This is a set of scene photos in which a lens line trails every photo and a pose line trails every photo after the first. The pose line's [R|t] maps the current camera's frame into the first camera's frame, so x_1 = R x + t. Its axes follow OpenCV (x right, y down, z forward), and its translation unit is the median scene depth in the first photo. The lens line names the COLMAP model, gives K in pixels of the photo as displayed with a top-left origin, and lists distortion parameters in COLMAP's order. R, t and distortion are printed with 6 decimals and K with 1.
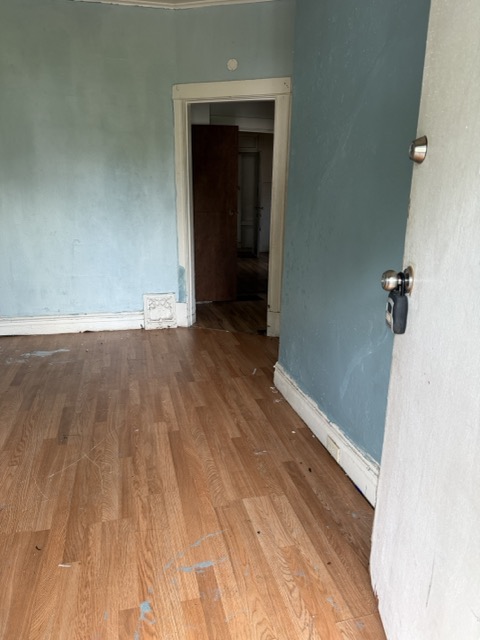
lens RADIAL K [[456.3, 0, 240.0], [0, 456.3, 320.0], [0, 0, 1]] dist [0.042200, -0.064860]
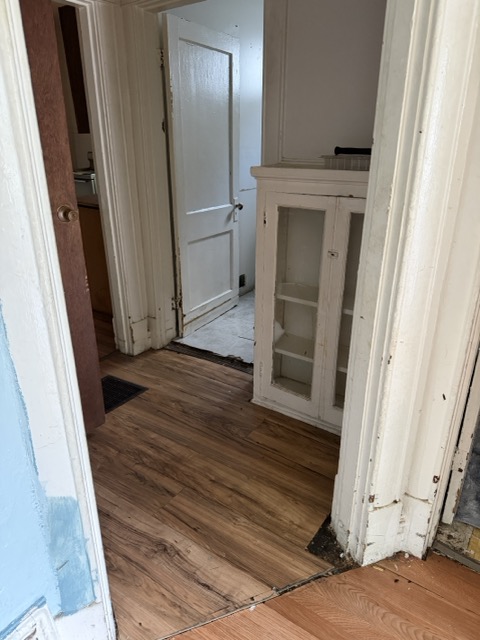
lens RADIAL K [[452.1, 0, 240.0], [0, 452.1, 320.0], [0, 0, 1]] dist [0.120199, -0.190718]
pose [[0.753310, -0.254751, 0.606322, -0.169384], [0.186146, 0.966822, 0.174945, -0.215789], [-0.630773, -0.018923, 0.775737, 0.745838]]
